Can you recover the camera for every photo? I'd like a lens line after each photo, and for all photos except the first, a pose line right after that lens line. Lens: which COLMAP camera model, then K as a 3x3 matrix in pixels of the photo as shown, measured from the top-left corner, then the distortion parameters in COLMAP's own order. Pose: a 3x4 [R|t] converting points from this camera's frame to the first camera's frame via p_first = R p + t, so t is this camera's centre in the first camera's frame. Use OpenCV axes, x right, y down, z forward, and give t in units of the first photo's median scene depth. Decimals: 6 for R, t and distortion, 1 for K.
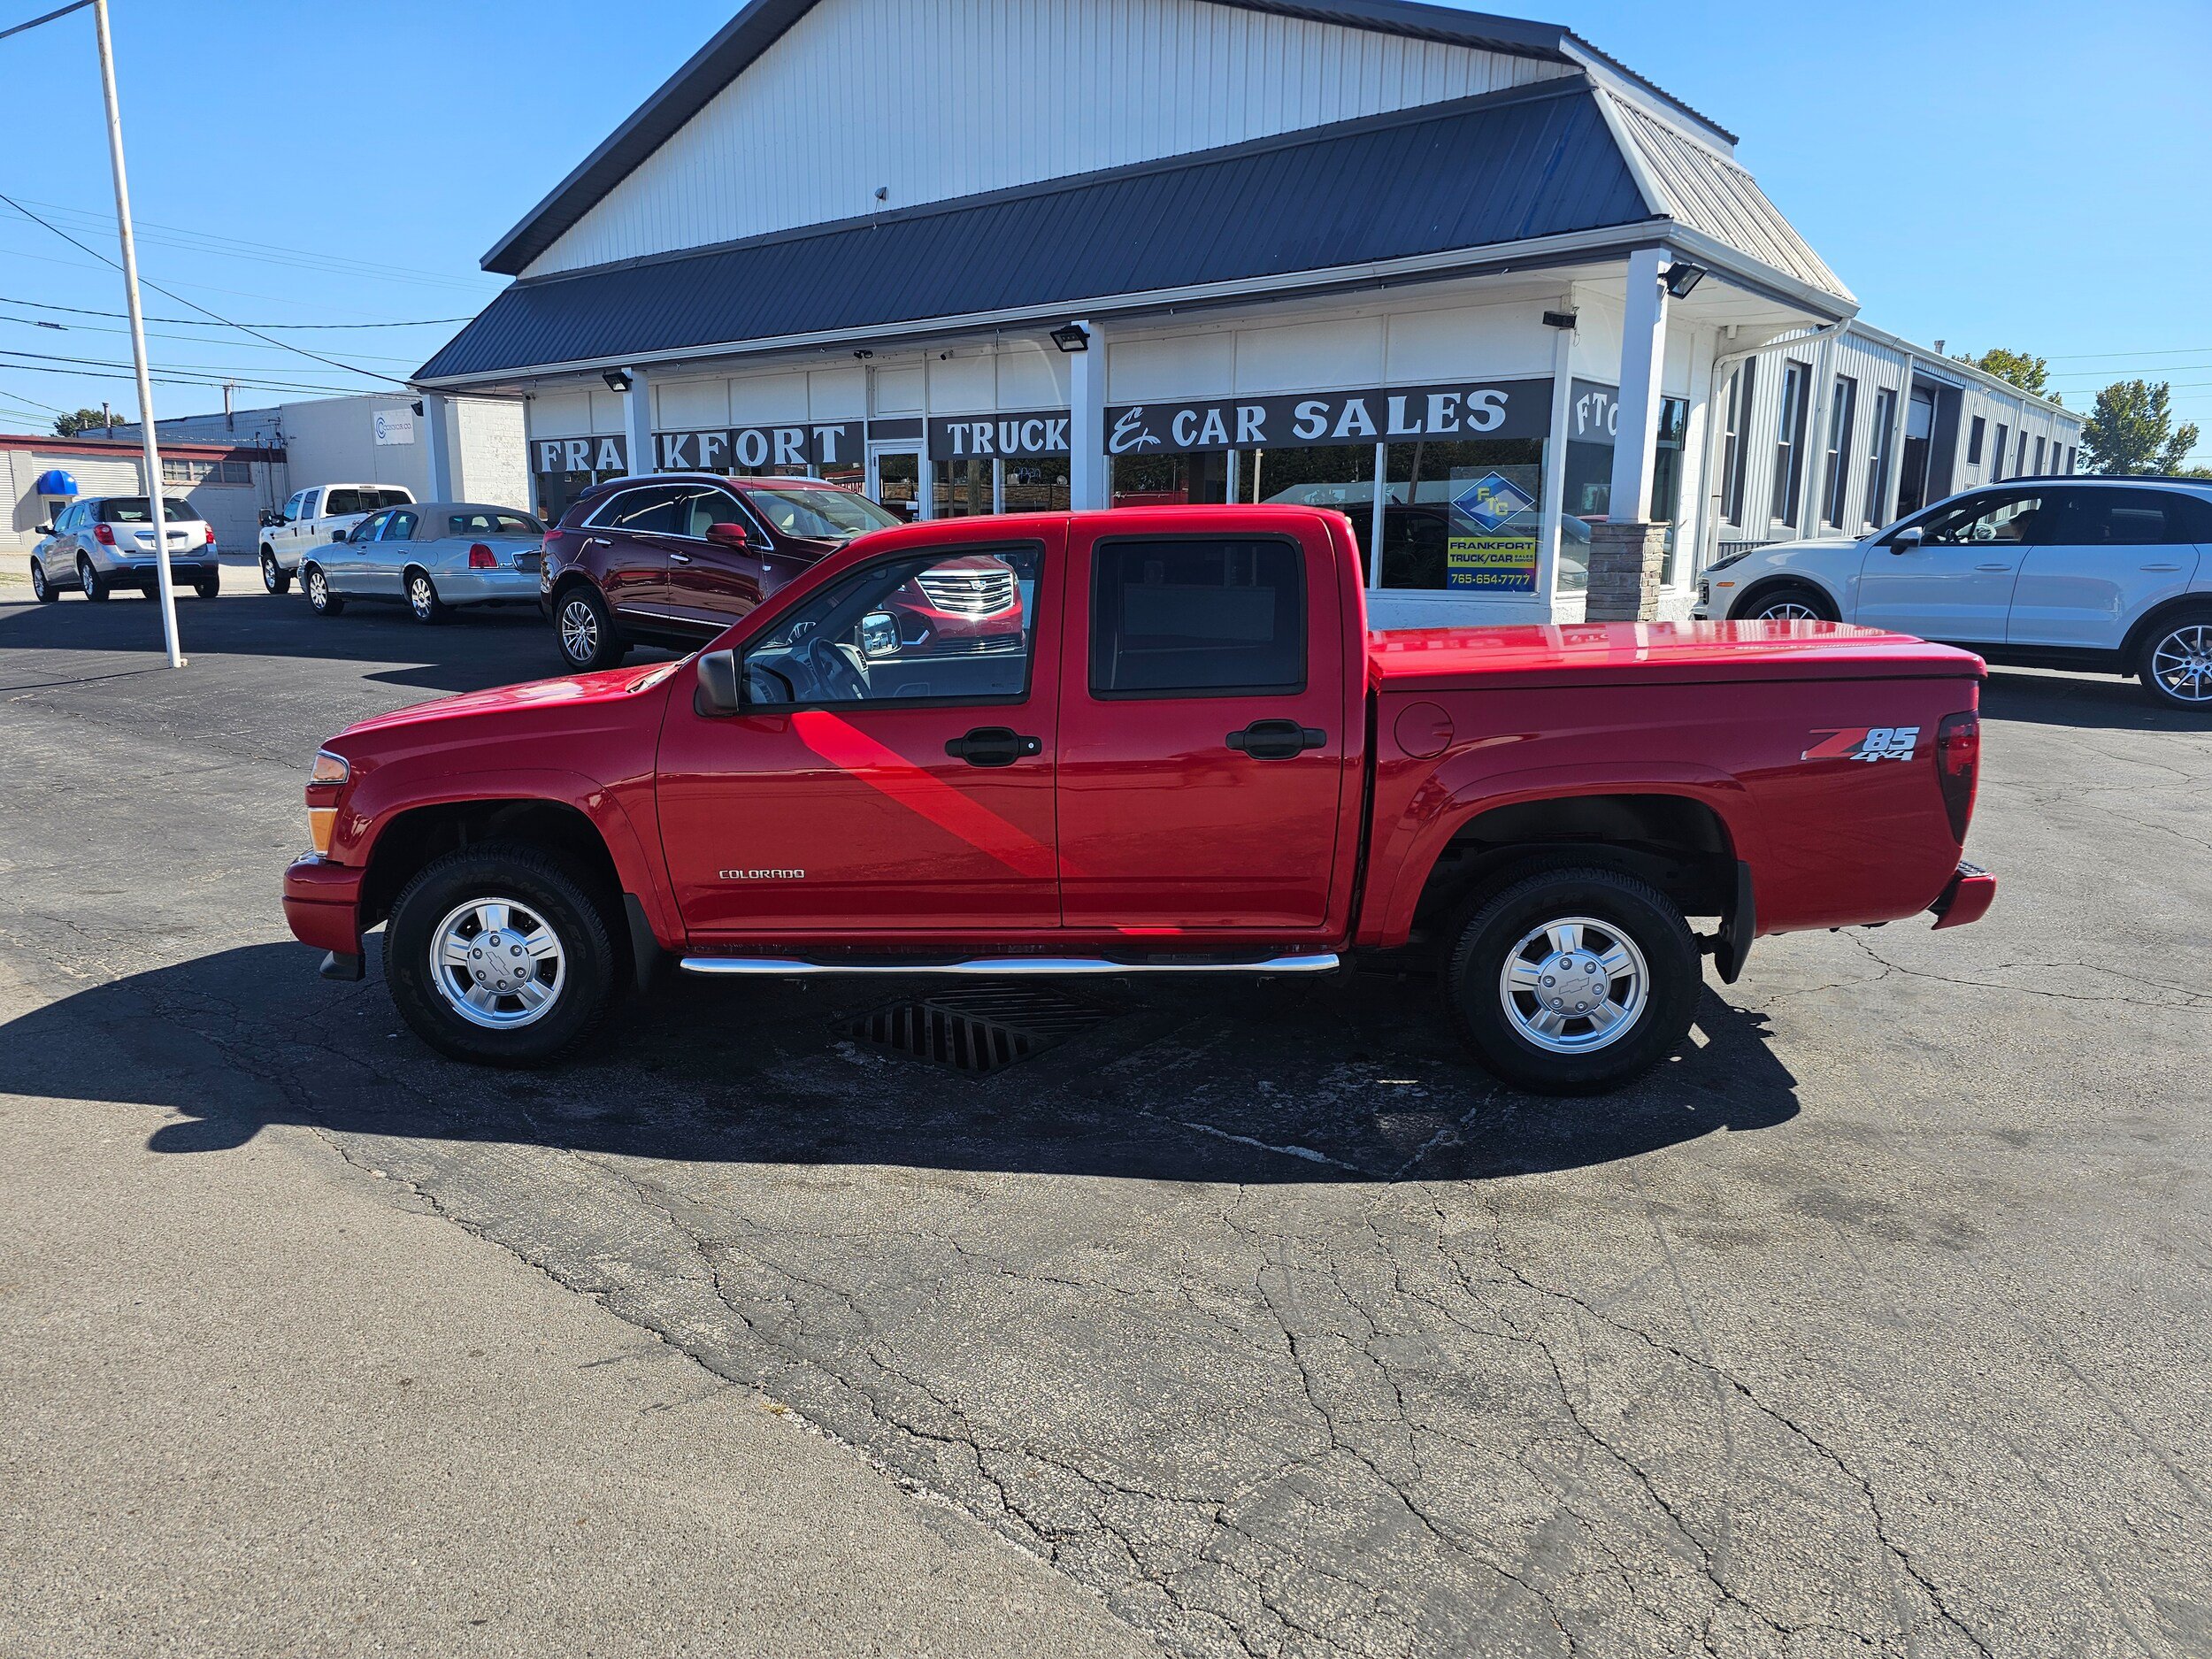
lens RADIAL K [[1466.5, 0, 1103.9], [0, 1466.5, 846.1], [0, 0, 1]] dist [0.050115, -0.034261]
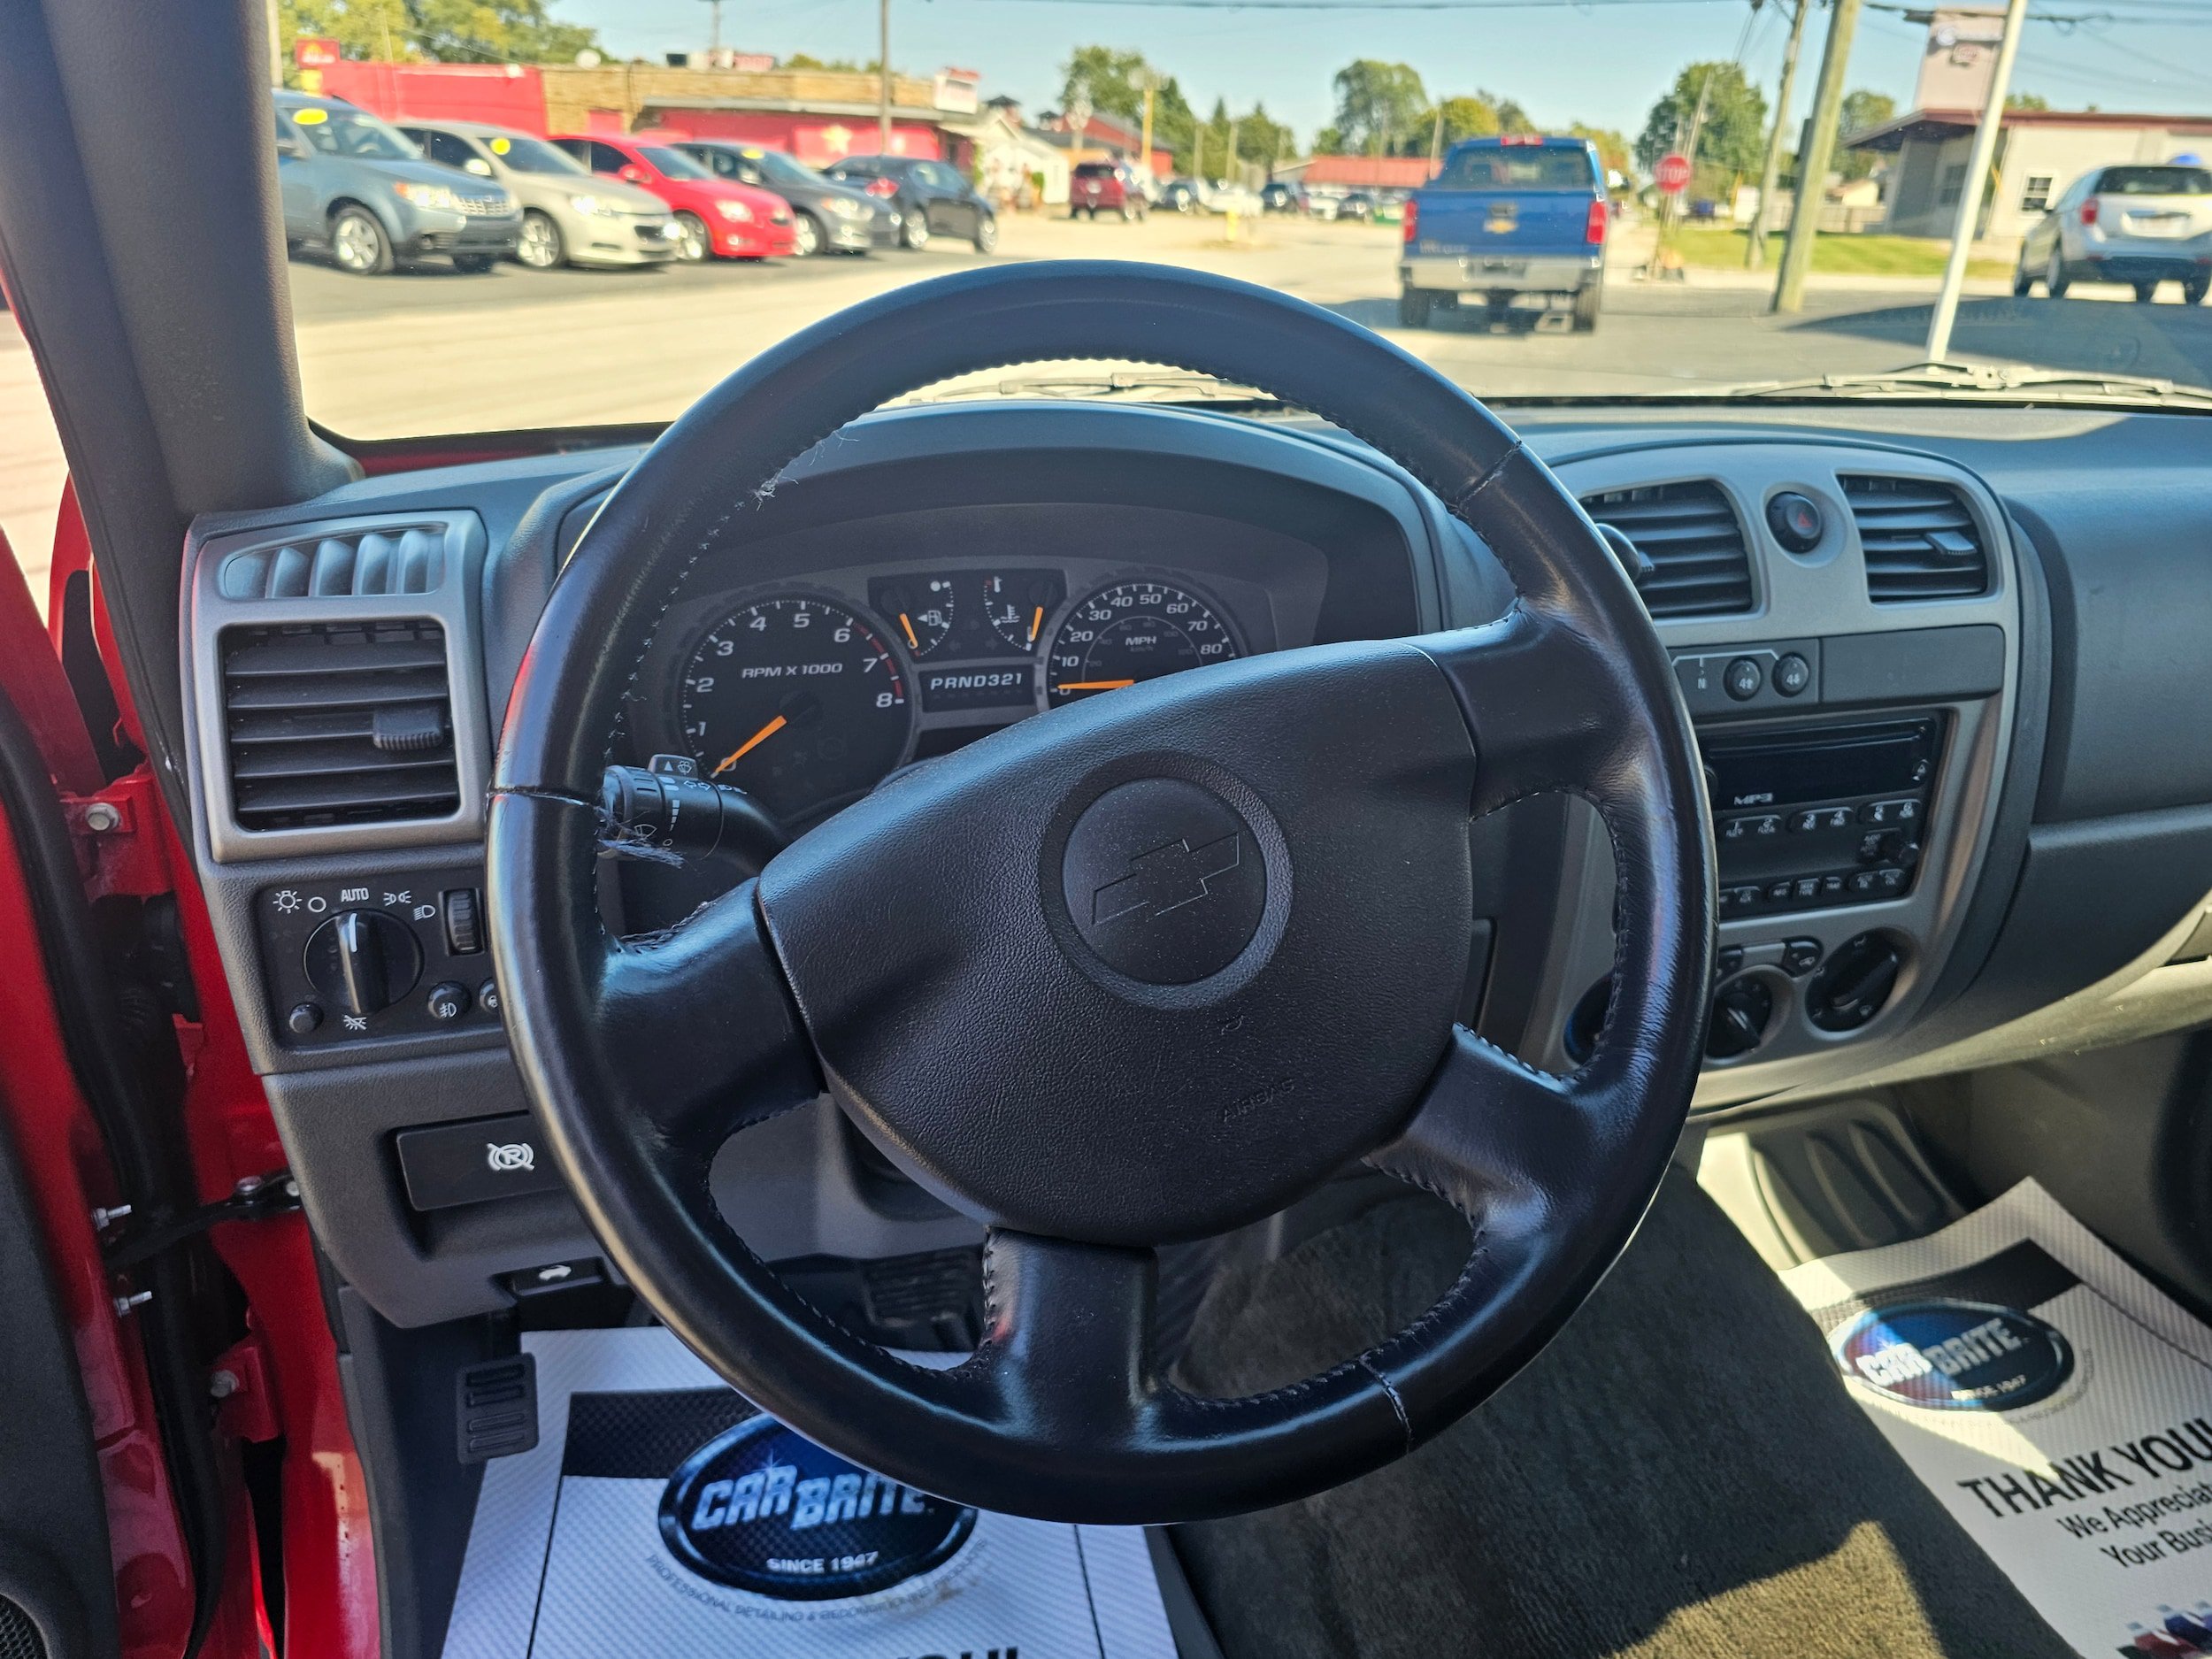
lens RADIAL K [[1525.2, 0, 1106.0], [0, 1525.2, 829.5], [0, 0, 1]] dist [0.007037, -0.005365]
pose [[0.364953, 0.367145, -0.855578, -0.036871], [-0.224312, 0.926566, 0.301925, -0.044619], [0.903600, 0.081728, 0.420509, 0.308191]]
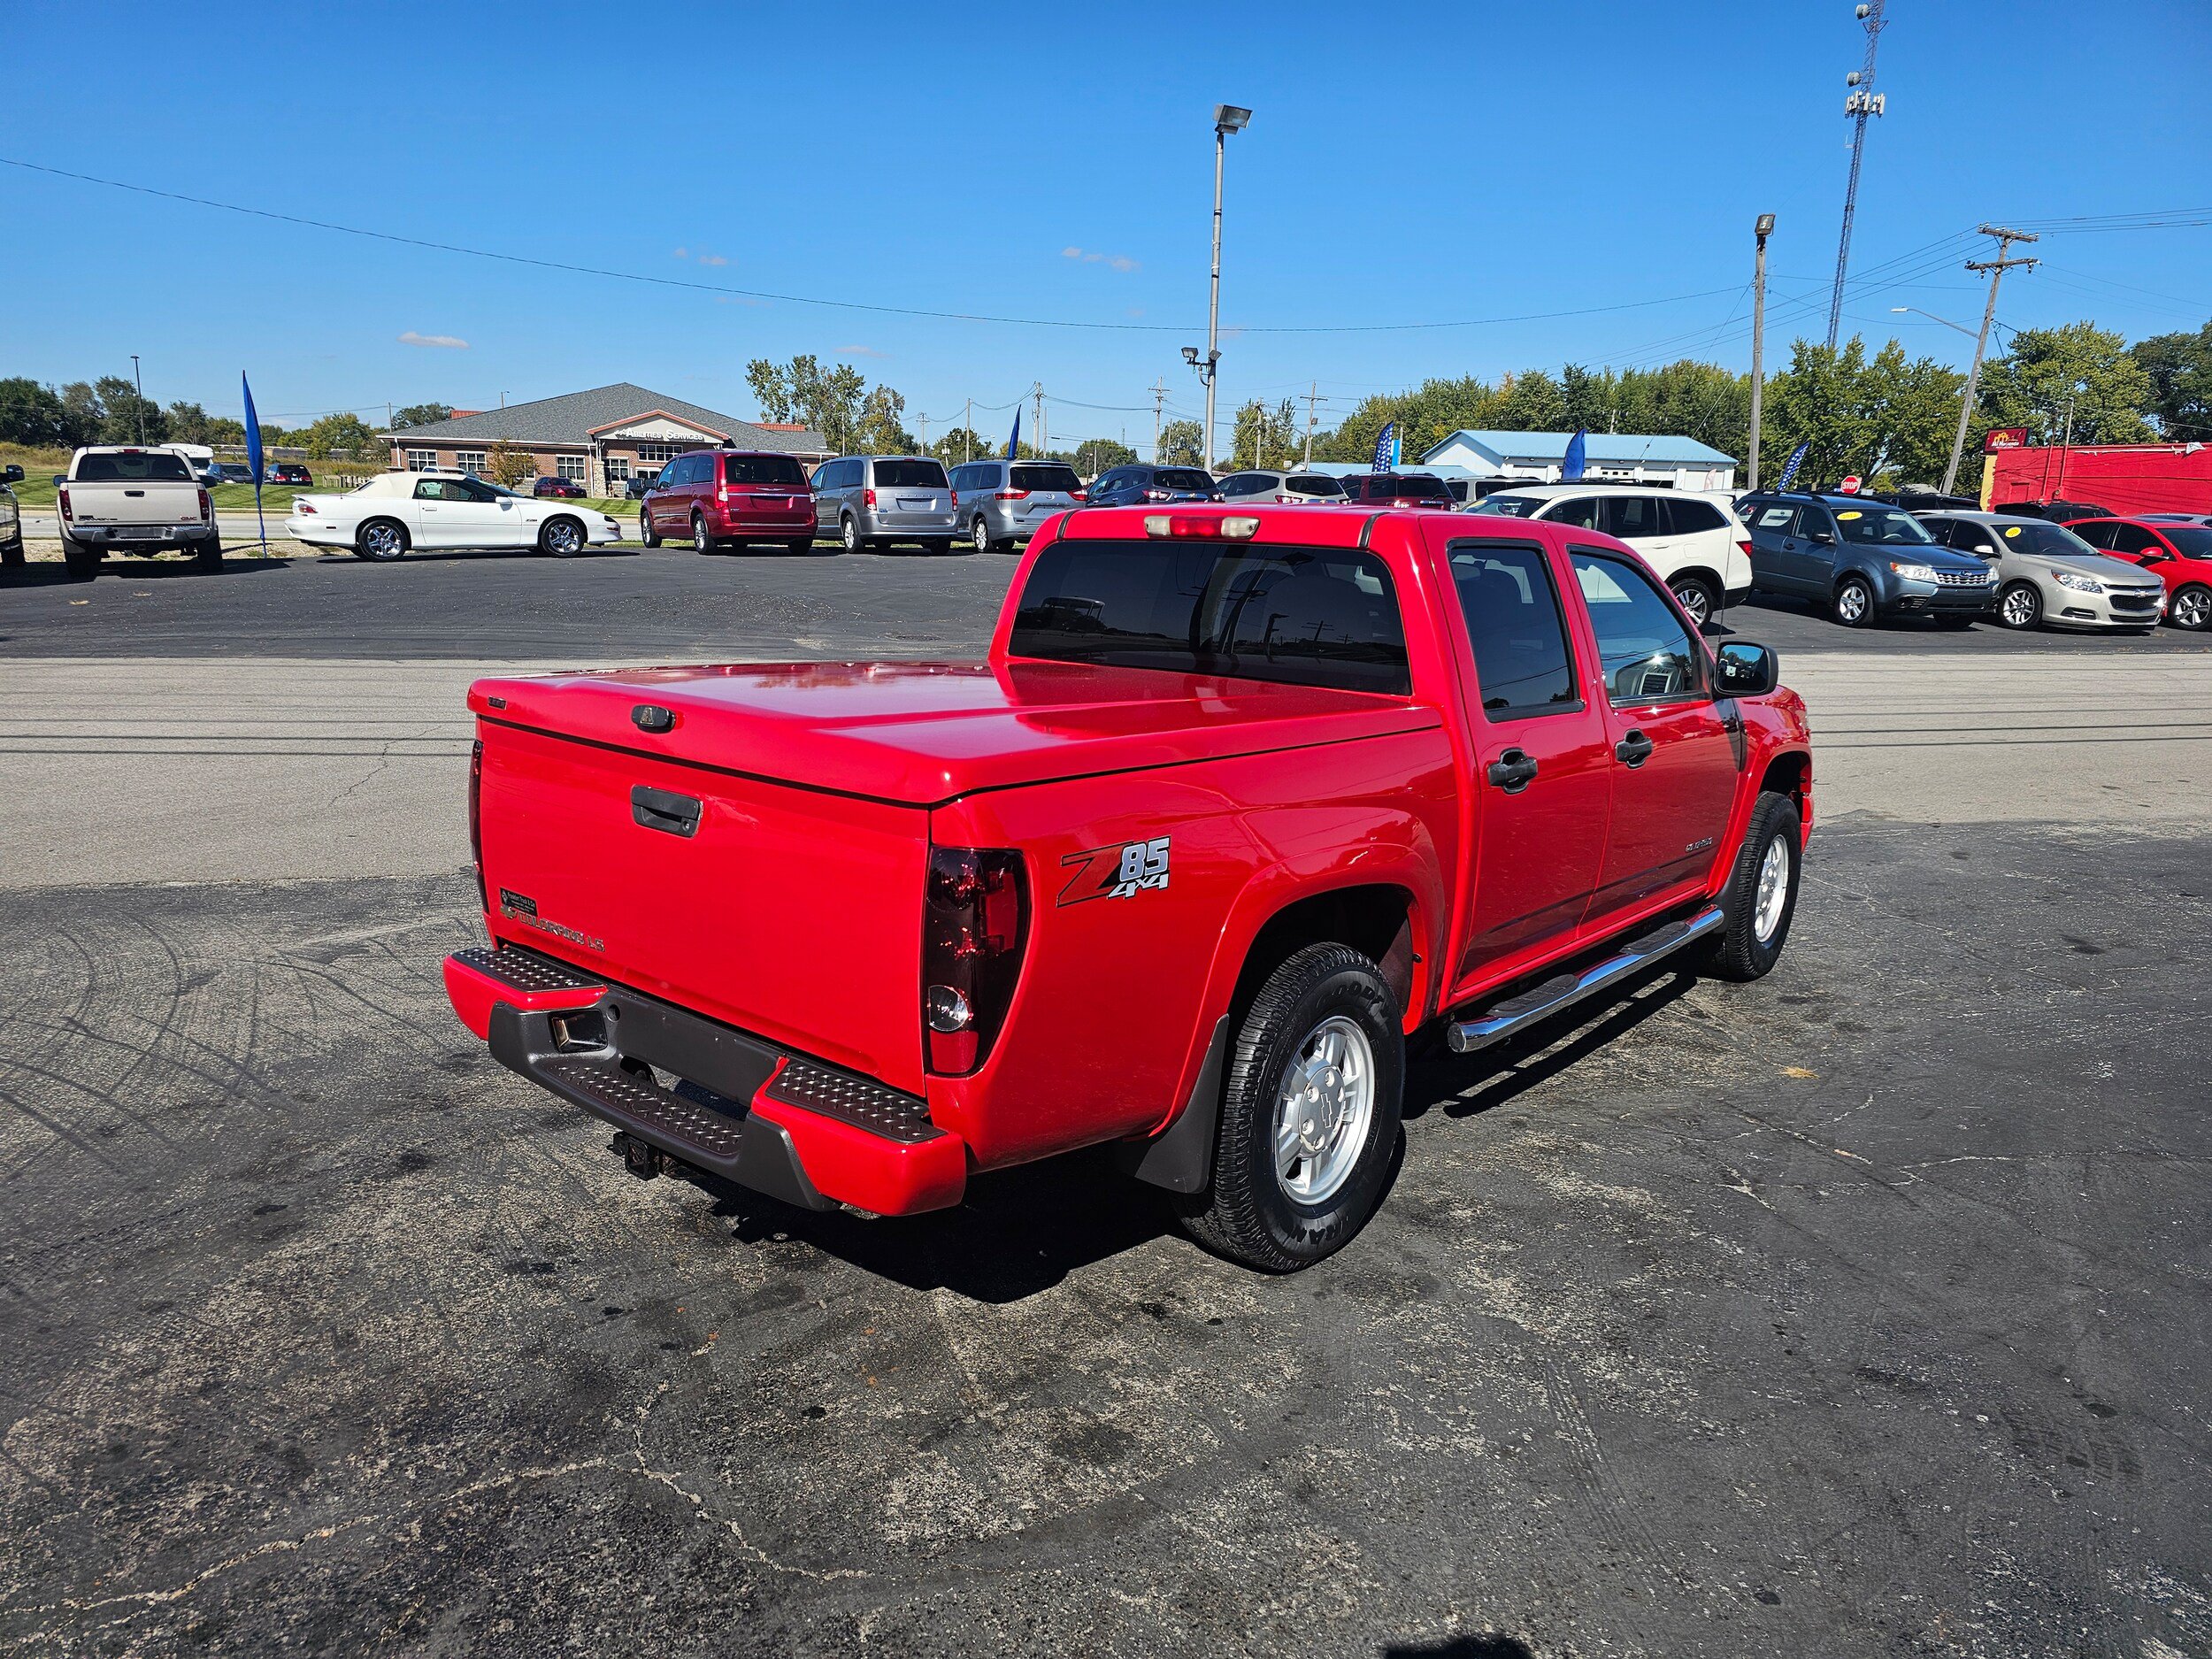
lens RADIAL K [[1457.4, 0, 1081.3], [0, 1457.4, 845.6], [0, 0, 1]] dist [0.054209, -0.038892]
pose [[-0.587248, 0.166953, -0.792001, 0.290845], [-0.194876, 0.920549, 0.338546, -0.105607], [0.785597, 0.353152, -0.508056, 0.471816]]
